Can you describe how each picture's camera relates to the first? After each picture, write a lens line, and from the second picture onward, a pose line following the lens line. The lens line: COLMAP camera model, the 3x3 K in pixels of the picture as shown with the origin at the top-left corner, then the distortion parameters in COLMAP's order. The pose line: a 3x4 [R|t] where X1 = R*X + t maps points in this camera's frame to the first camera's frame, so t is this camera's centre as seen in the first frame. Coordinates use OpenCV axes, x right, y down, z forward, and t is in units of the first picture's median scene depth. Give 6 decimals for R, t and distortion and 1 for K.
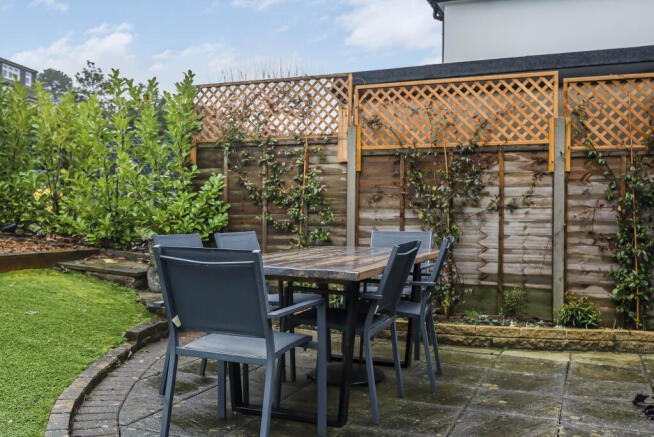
lens RADIAL K [[660.4, 0, 327.0], [0, 660.4, 199.9], [0, 0, 1]] dist [-0.002008, 0.014311]
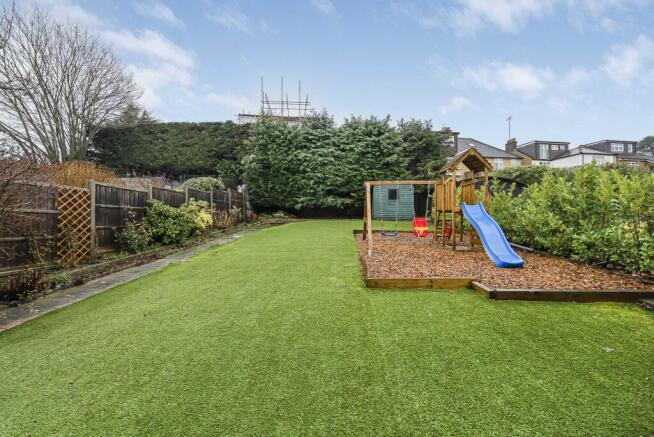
lens RADIAL K [[294.5, 0, 327.0], [0, 294.5, 218.5], [0, 0, 1]] dist [-0.004133, -0.000432]
pose [[0.326027, -0.028632, -0.944927, -0.031706], [0.029574, 0.999361, -0.020078, -0.073912], [0.944898, -0.021399, 0.326666, 0.161956]]
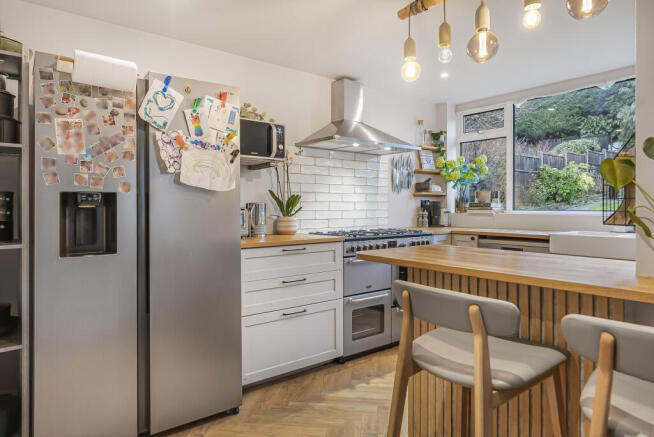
lens RADIAL K [[411.8, 0, 325.7], [0, 411.8, 202.5], [0, 0, 1]] dist [0.002947, 0.000475]
pose [[-0.492399, -0.019674, -0.870147, 0.798110], [0.022554, 0.999120, -0.035352, 0.027853], [0.870077, -0.037033, -0.491522, -0.053003]]
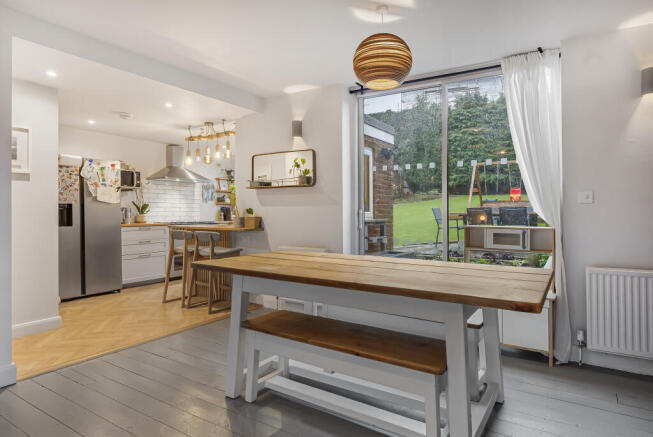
lens RADIAL K [[397.7, 0, 322.8], [0, 397.7, 212.4], [0, 0, 1]] dist [-0.002052, 0.000485]
pose [[-0.184558, -0.008530, -0.982785, 1.245495], [0.024810, 0.999603, -0.013335, 0.044621], [0.982508, -0.026843, -0.184273, 0.264366]]
